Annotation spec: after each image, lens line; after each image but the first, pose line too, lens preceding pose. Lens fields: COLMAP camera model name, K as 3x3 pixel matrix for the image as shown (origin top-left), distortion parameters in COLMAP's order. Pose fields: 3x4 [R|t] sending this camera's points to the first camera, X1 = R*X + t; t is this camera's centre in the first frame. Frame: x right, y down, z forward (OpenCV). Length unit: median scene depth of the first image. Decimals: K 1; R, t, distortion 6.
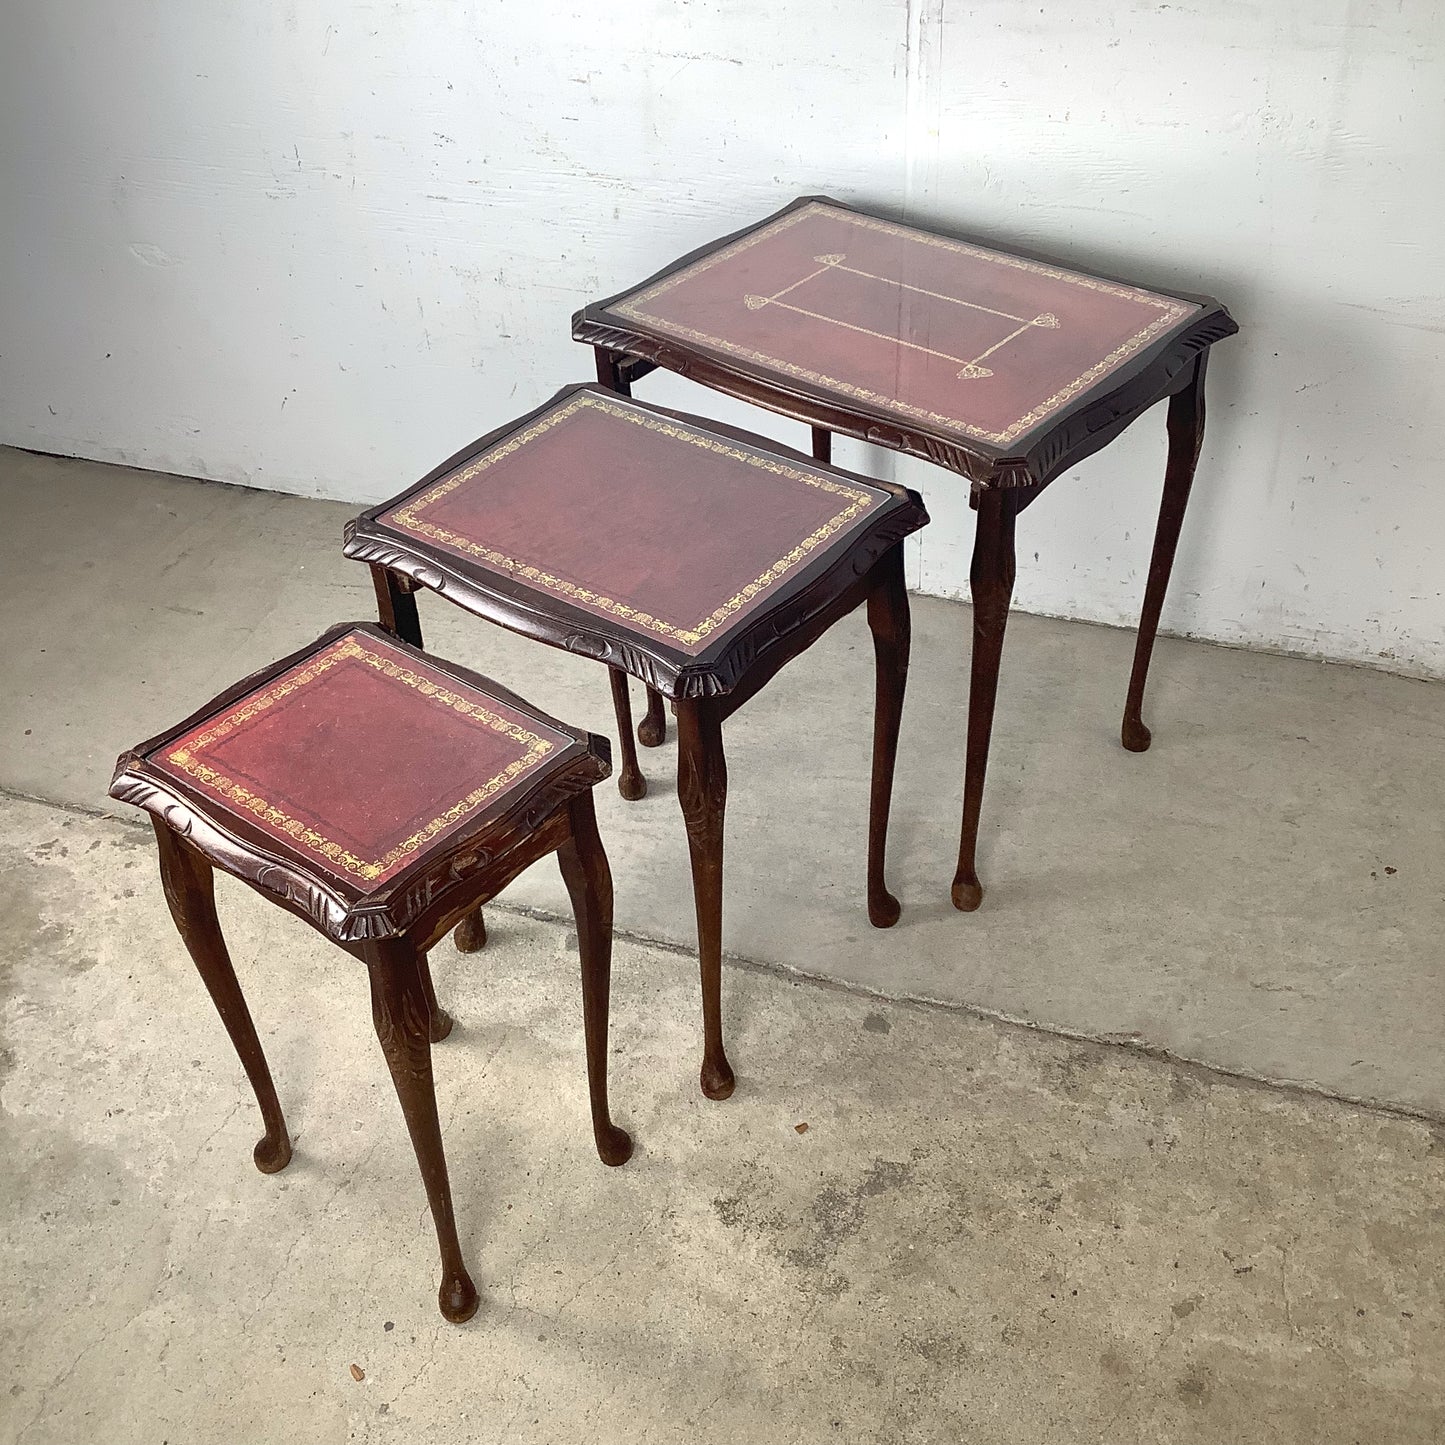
lens RADIAL K [[1744.1, 0, 714.8], [0, 1744.1, 722.4], [0, 0, 1]] dist [0.055690, 0.000000]
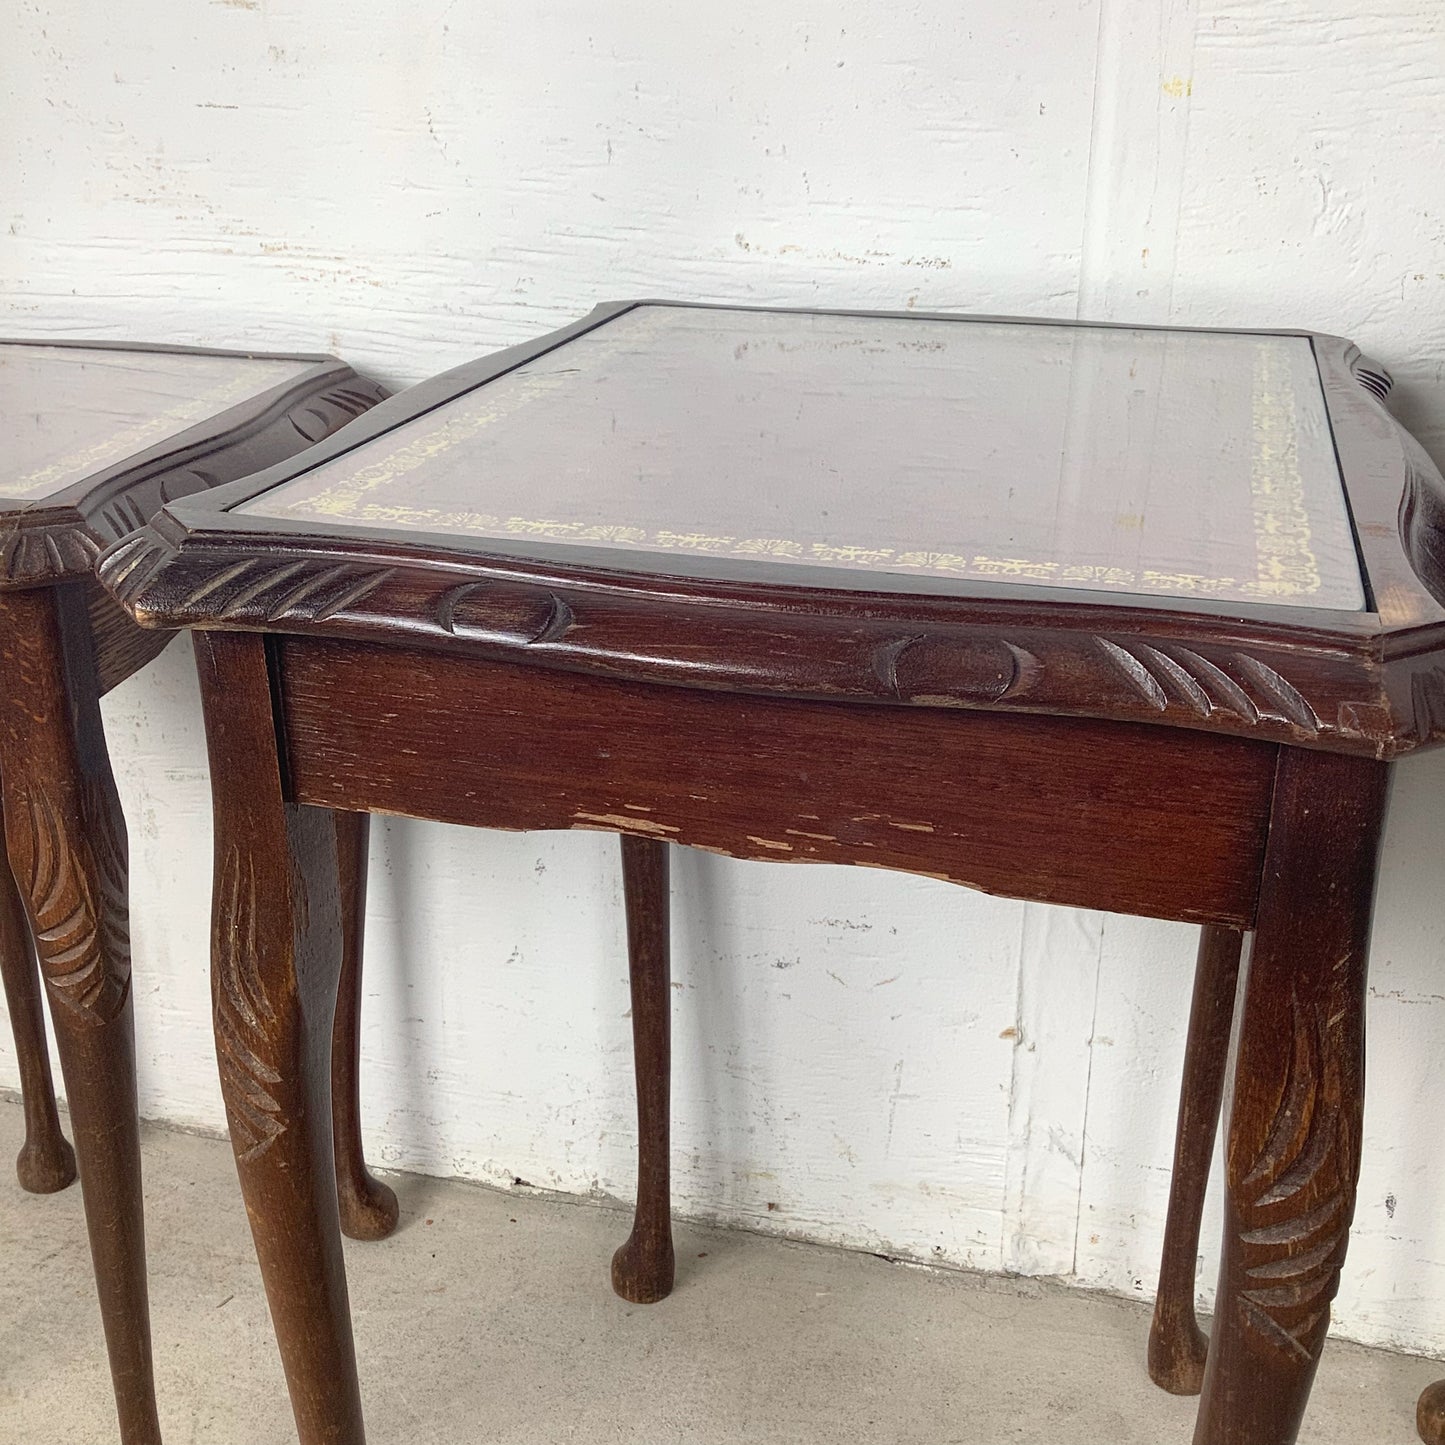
lens RADIAL K [[1744.1, 0, 720.8], [0, 1744.1, 708.7], [0, 0, 1]] dist [0.055690, 0.000000]
pose [[0.996266, 0.013085, 0.085342, -0.000959], [0.011278, 0.960258, -0.278885, -0.113247], [-0.085600, 0.278806, 0.956525, 0.728789]]
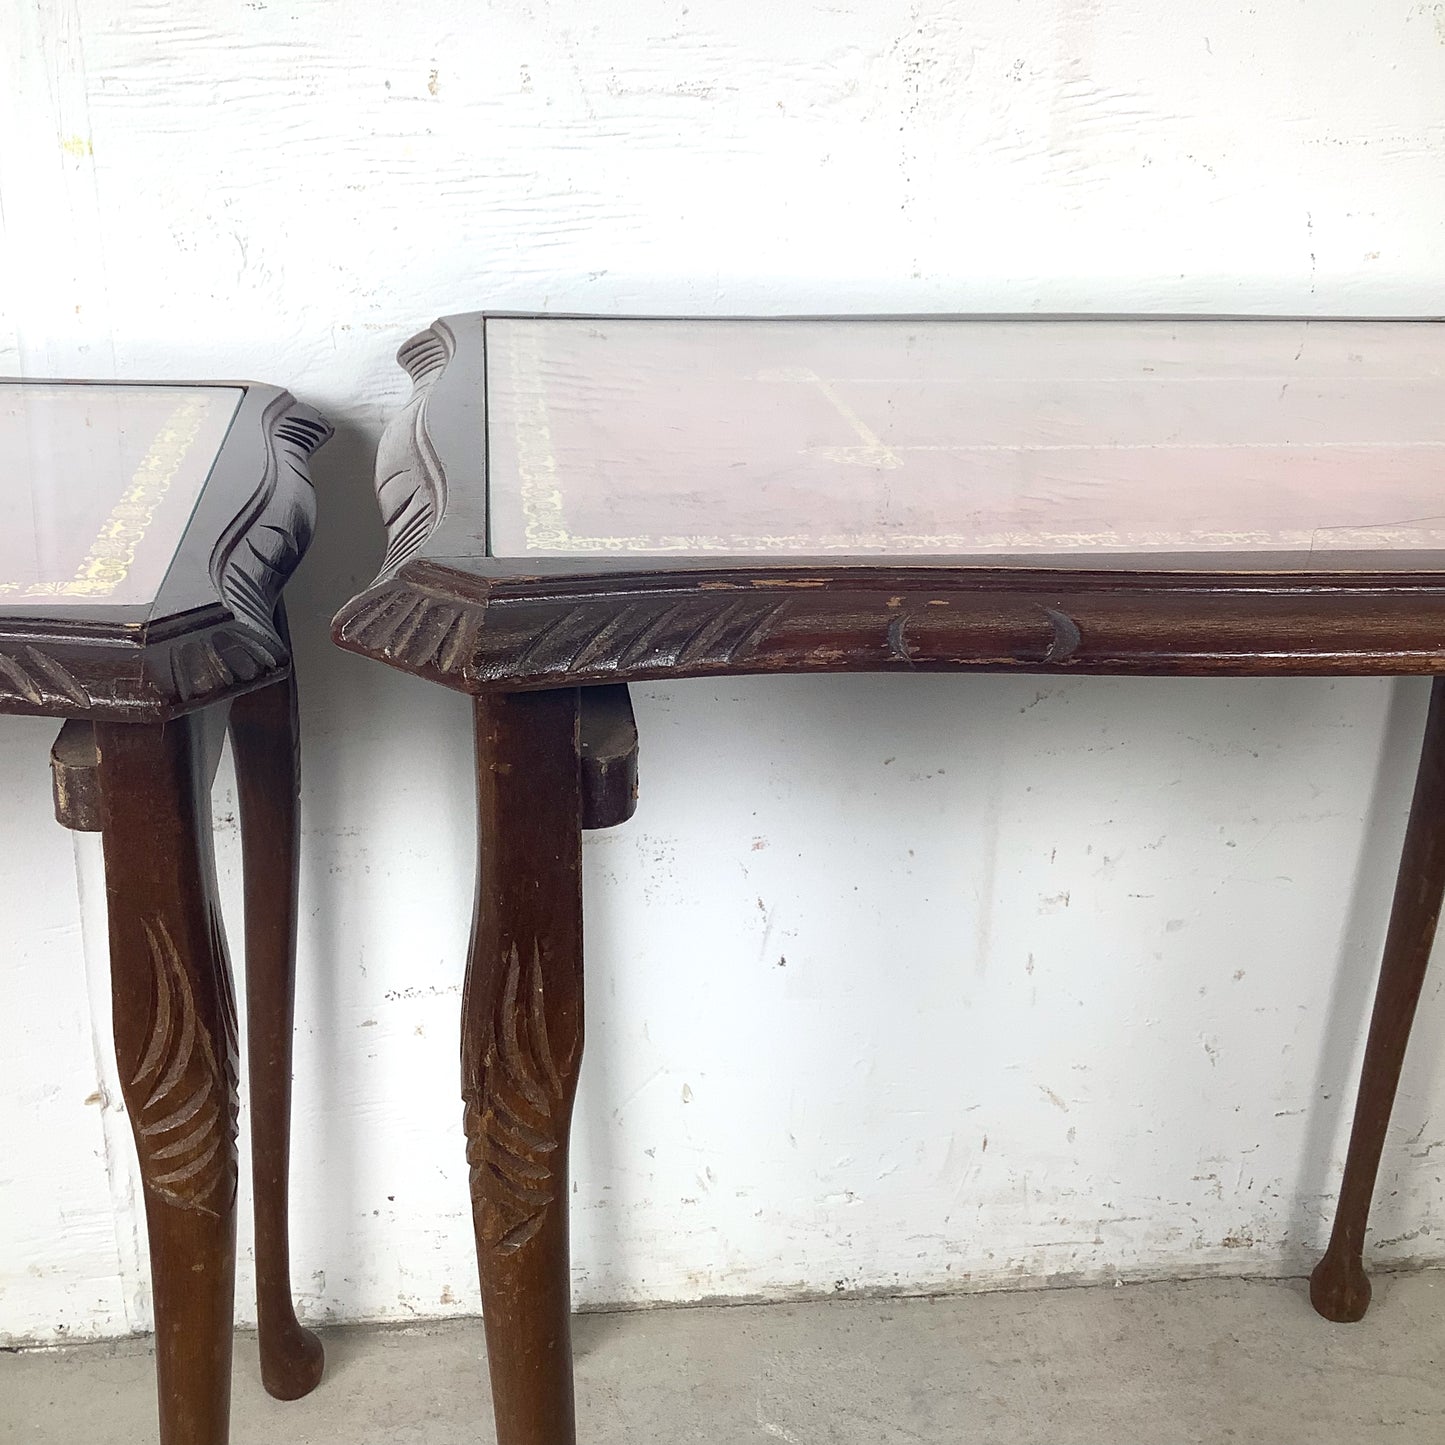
lens RADIAL K [[1744.1, 0, 727.3], [0, 1744.1, 721.8], [0, 0, 1]] dist [0.055690, 0.000000]
pose [[0.887010, -0.104709, 0.449721, 0.069659], [0.226521, 0.947376, -0.226201, -0.110416], [-0.402369, 0.302514, 0.864051, 0.697127]]
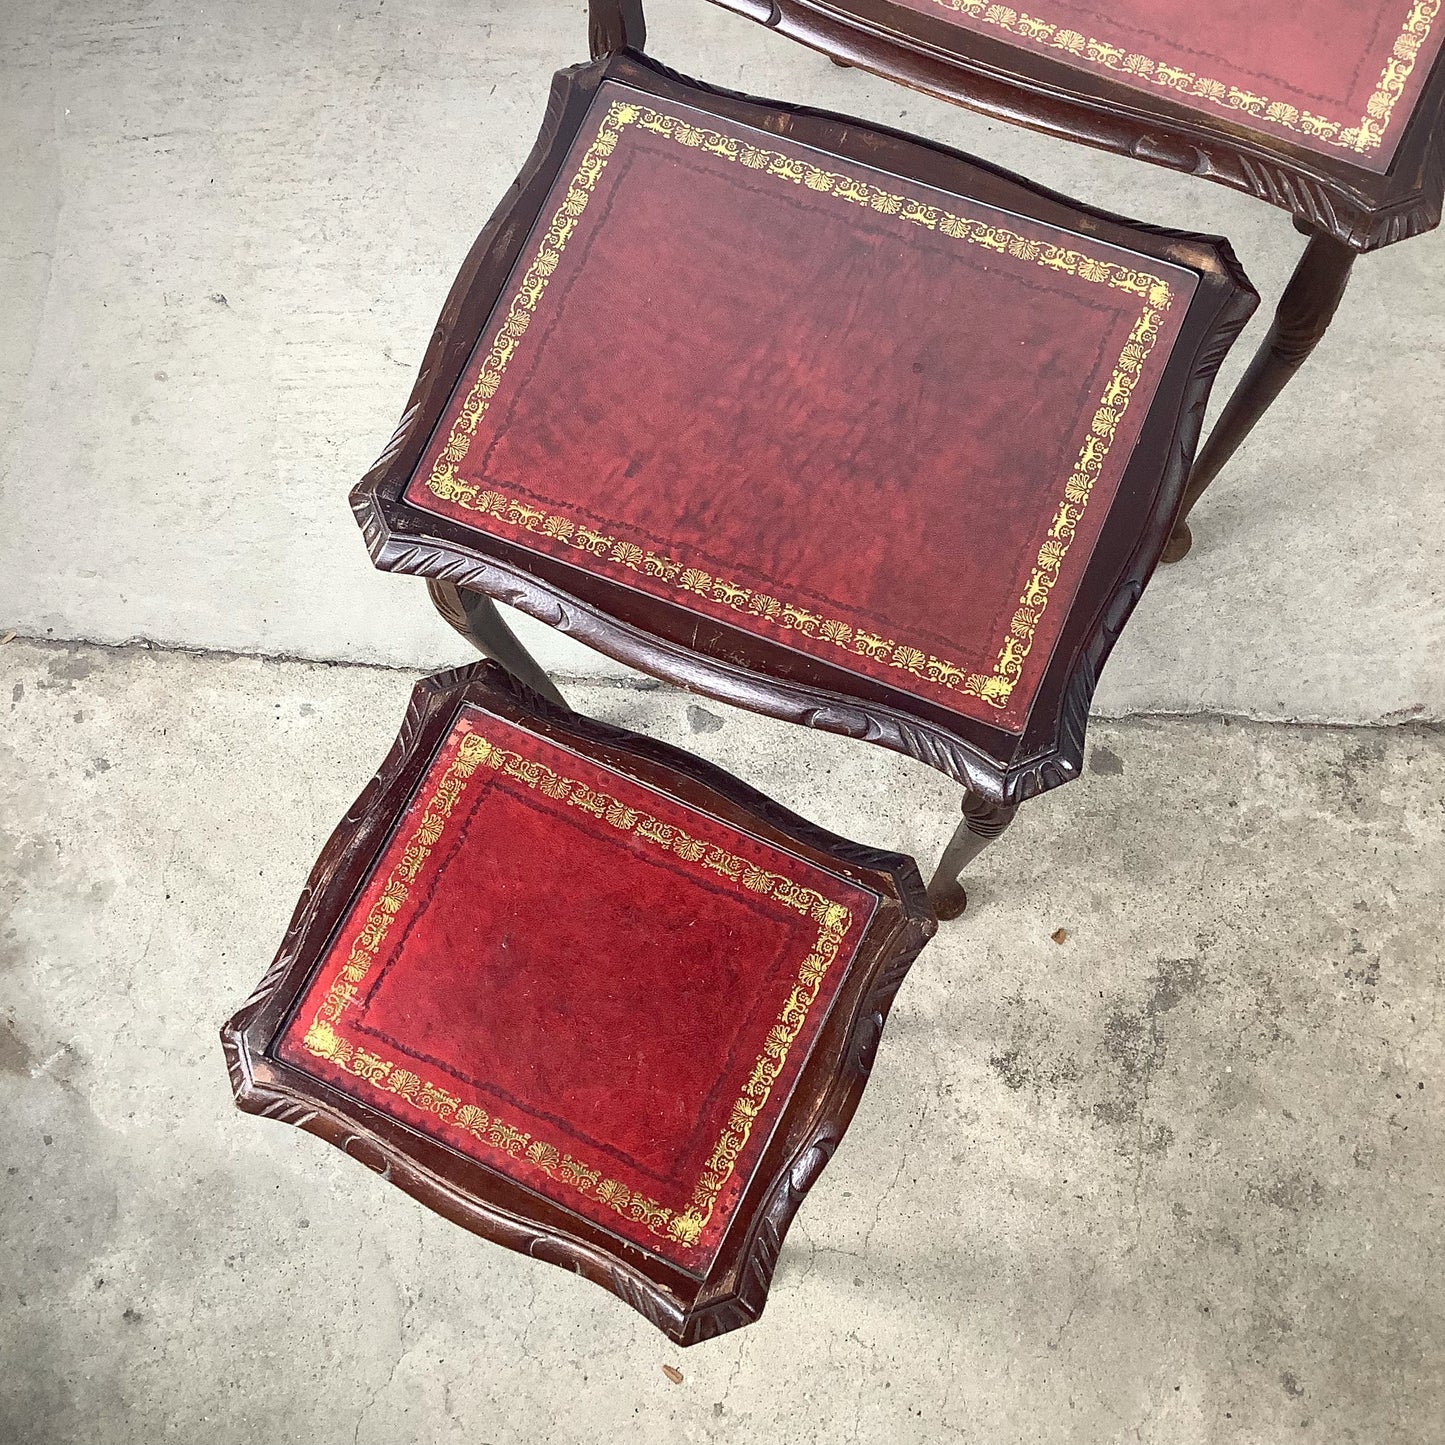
lens RADIAL K [[1744.1, 0, 717.3], [0, 1744.1, 712.0], [0, 0, 1]] dist [0.055690, 0.000000]
pose [[0.966709, -0.250140, 0.053890, -0.115626], [0.175962, 0.802777, 0.569725, -0.327435], [-0.185773, -0.541275, 0.820067, 0.353945]]
